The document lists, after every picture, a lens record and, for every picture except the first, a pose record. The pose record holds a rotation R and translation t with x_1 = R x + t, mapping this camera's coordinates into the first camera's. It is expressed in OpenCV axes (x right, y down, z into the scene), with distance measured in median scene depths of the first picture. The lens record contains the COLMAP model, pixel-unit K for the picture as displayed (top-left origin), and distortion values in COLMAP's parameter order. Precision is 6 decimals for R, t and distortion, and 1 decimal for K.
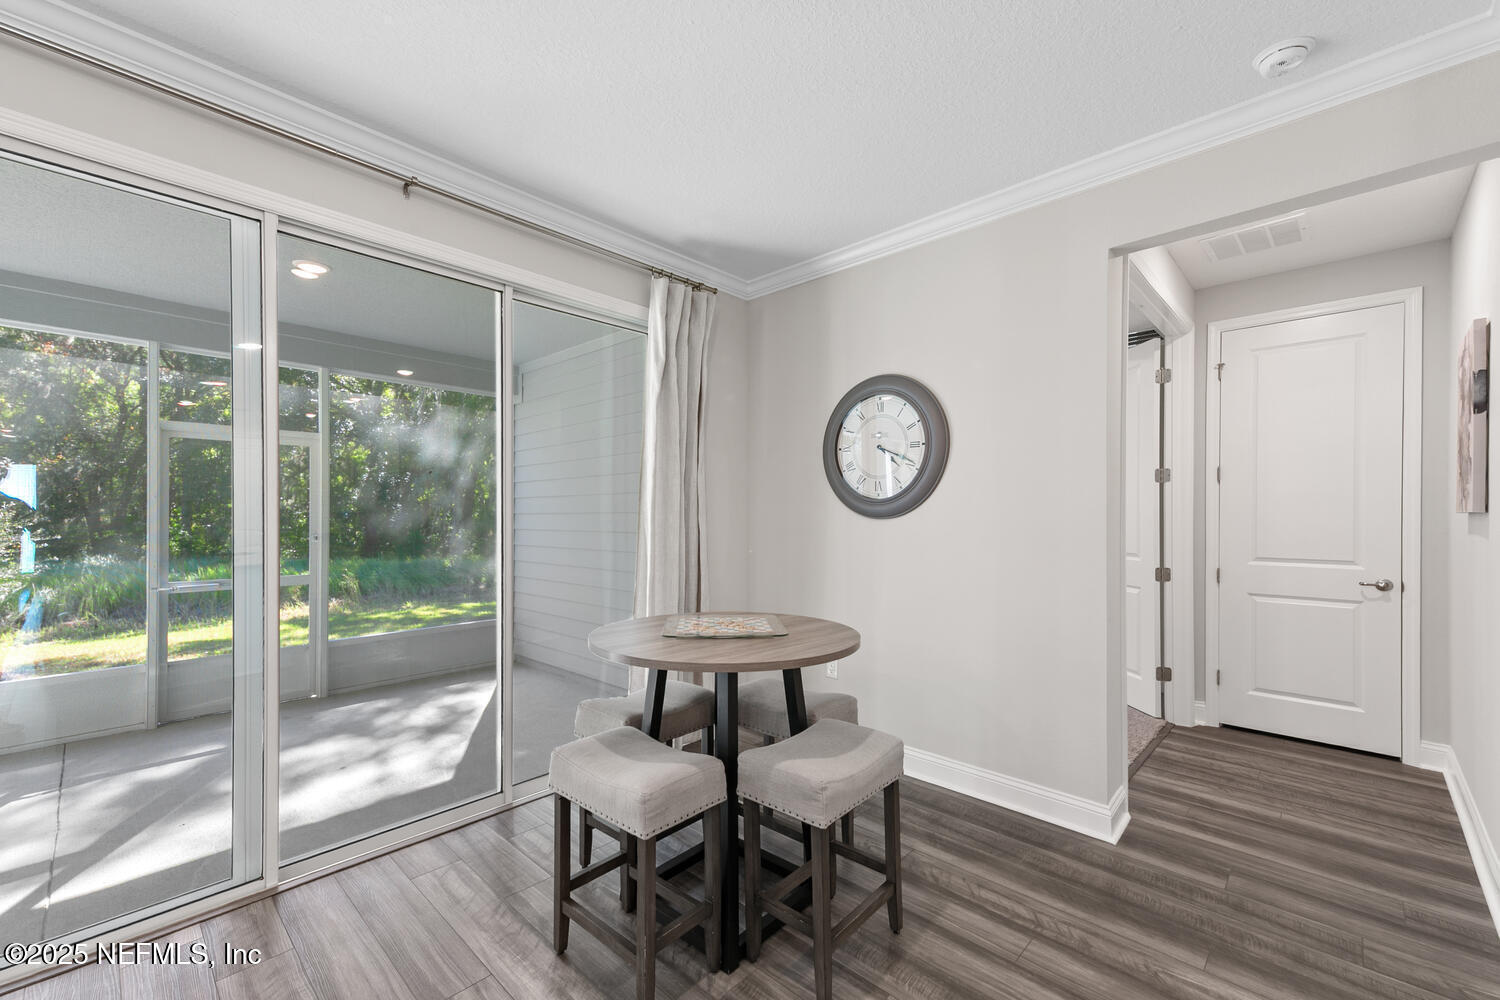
lens RADIAL K [[621.9, 0, 744.9], [0, 621.9, 514.1], [0, 0, 1]] dist [0.020931, 0.000077]
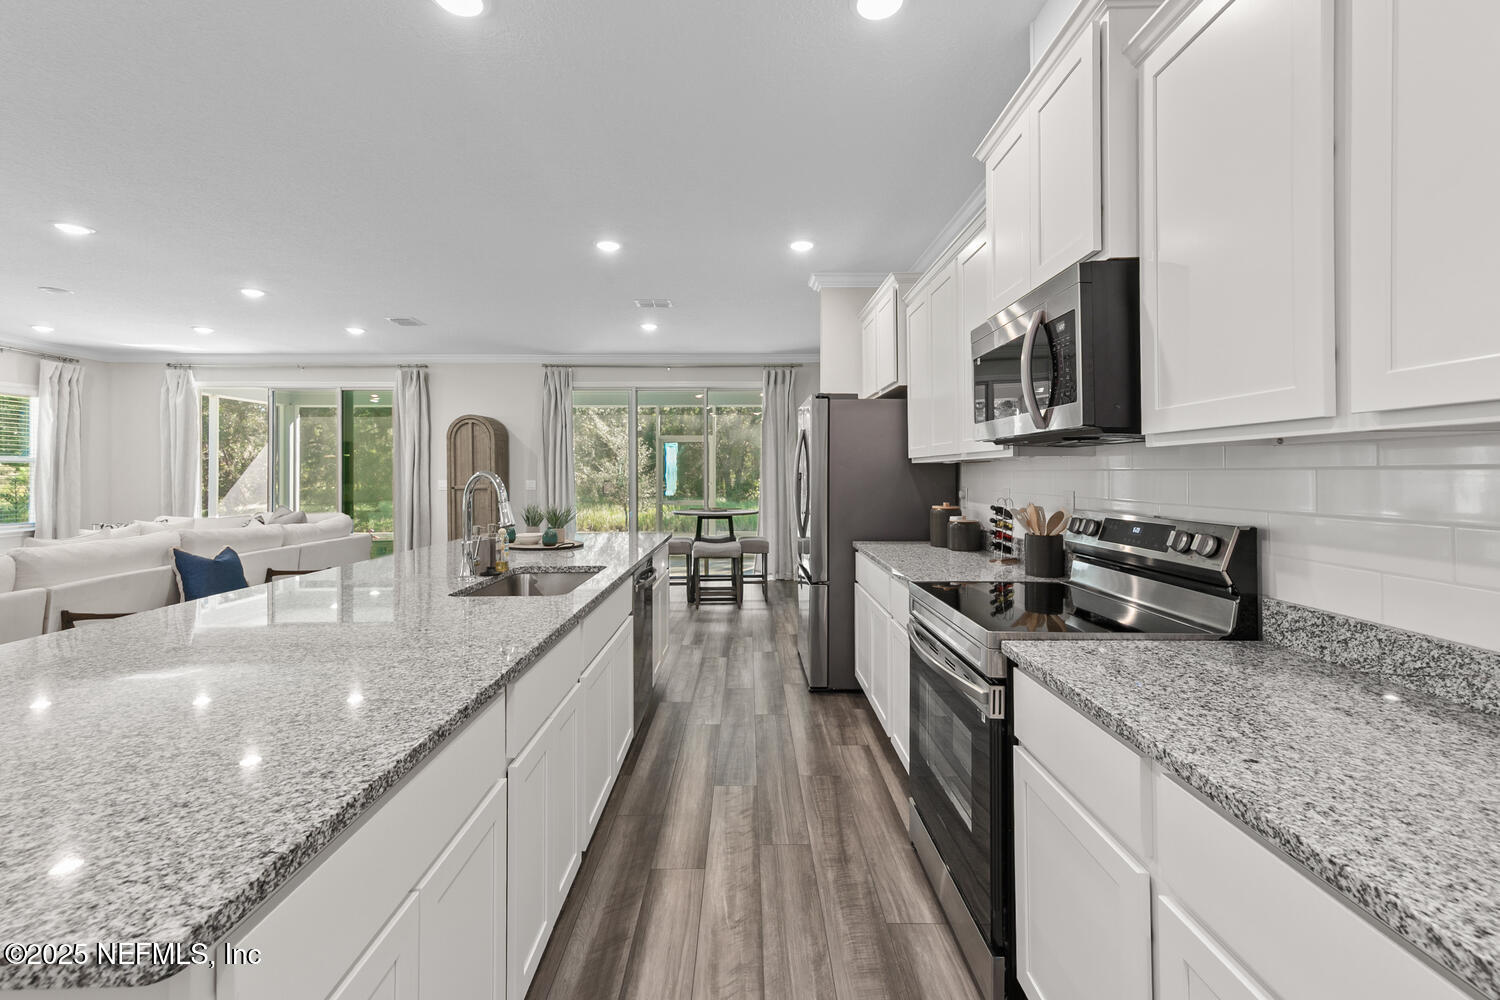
lens RADIAL K [[652.3, 0, 744.8], [0, 652.3, 470.0], [0, 0, 1]] dist [0.006151, 0.001085]
pose [[0.691547, -0.007180, -0.722295, 1.526899], [0.003875, 0.999973, -0.006230, 0.005421], [0.722321, 0.001510, 0.691557, -0.701000]]
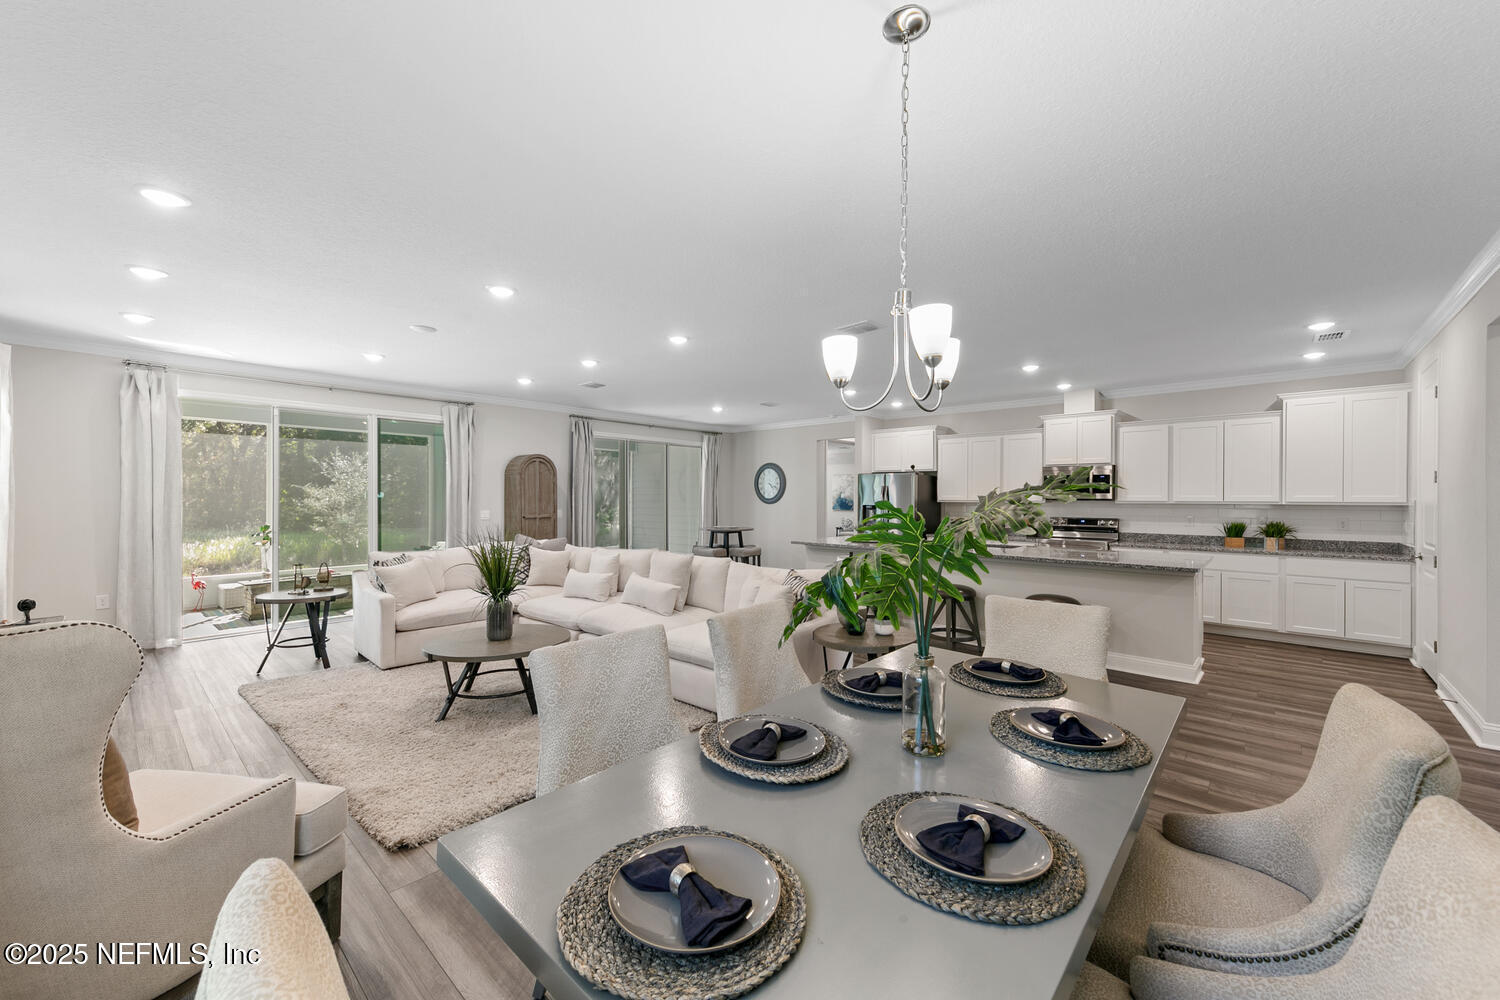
lens RADIAL K [[589.9, 0, 744.3], [0, 589.9, 497.2], [0, 0, 1]] dist [0.017650, -0.000698]
pose [[0.999585, 0.001932, 0.028749, -0.017921], [-0.002014, 0.999994, 0.002827, -0.038223], [-0.028743, -0.002884, 0.999583, -2.274589]]
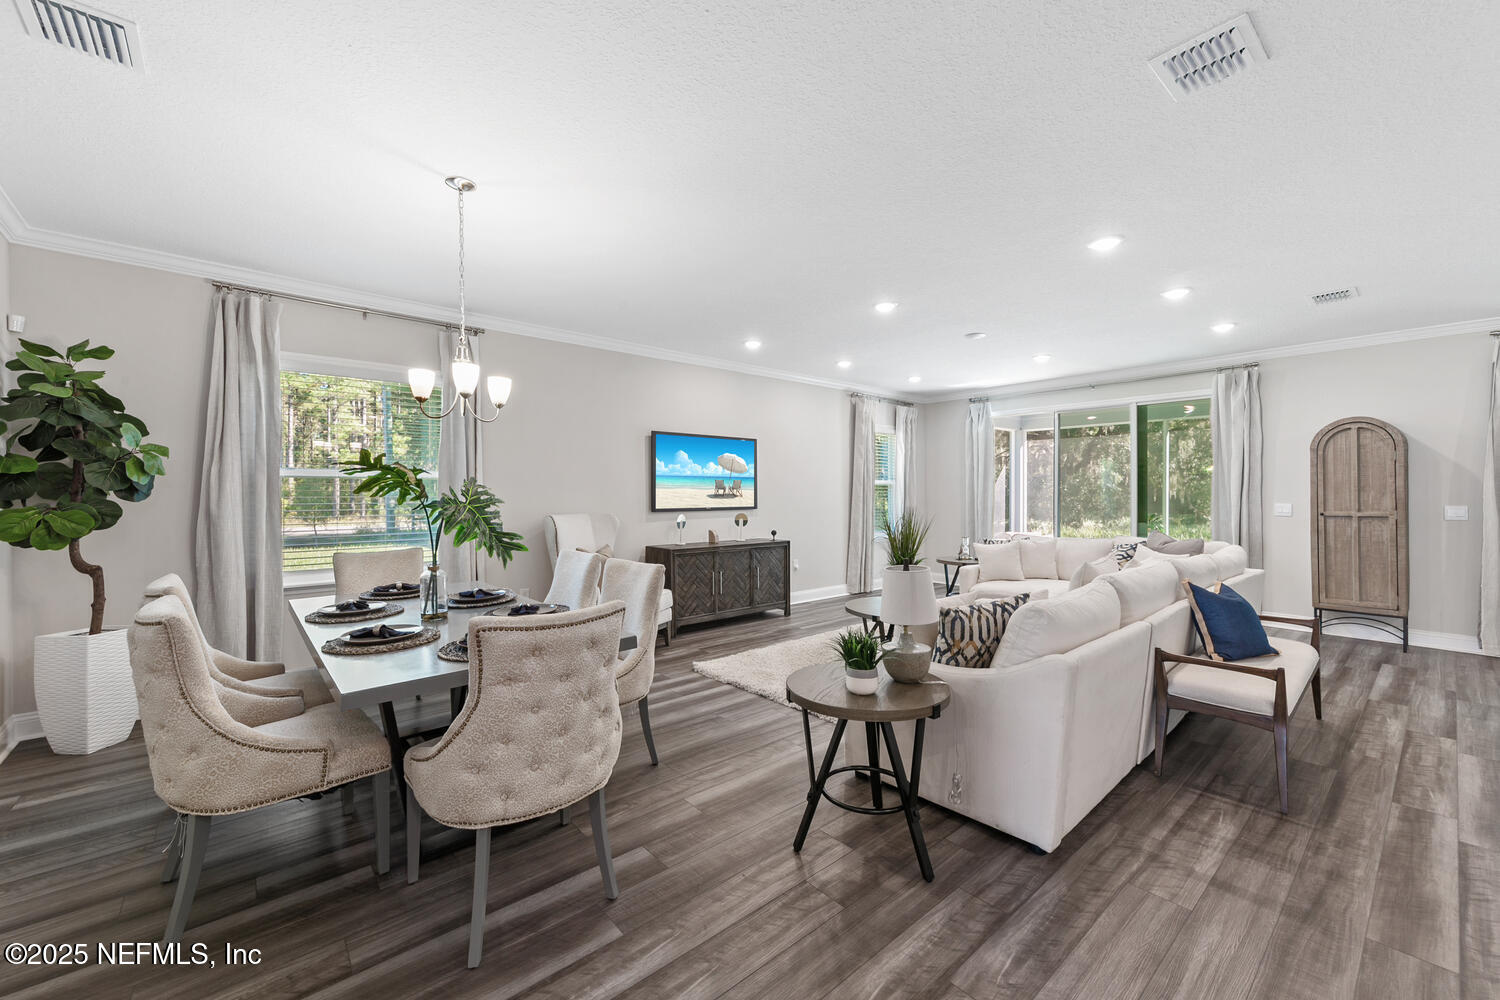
lens RADIAL K [[589.9, 0, 755.3], [0, 589.9, 494.8], [0, 0, 1]] dist [0.017650, -0.000698]
pose [[-0.093301, 0.003254, -0.995633, 0.932247], [0.001473, 0.999994, 0.003130, -0.008006], [0.995637, -0.001174, -0.093306, -1.245152]]
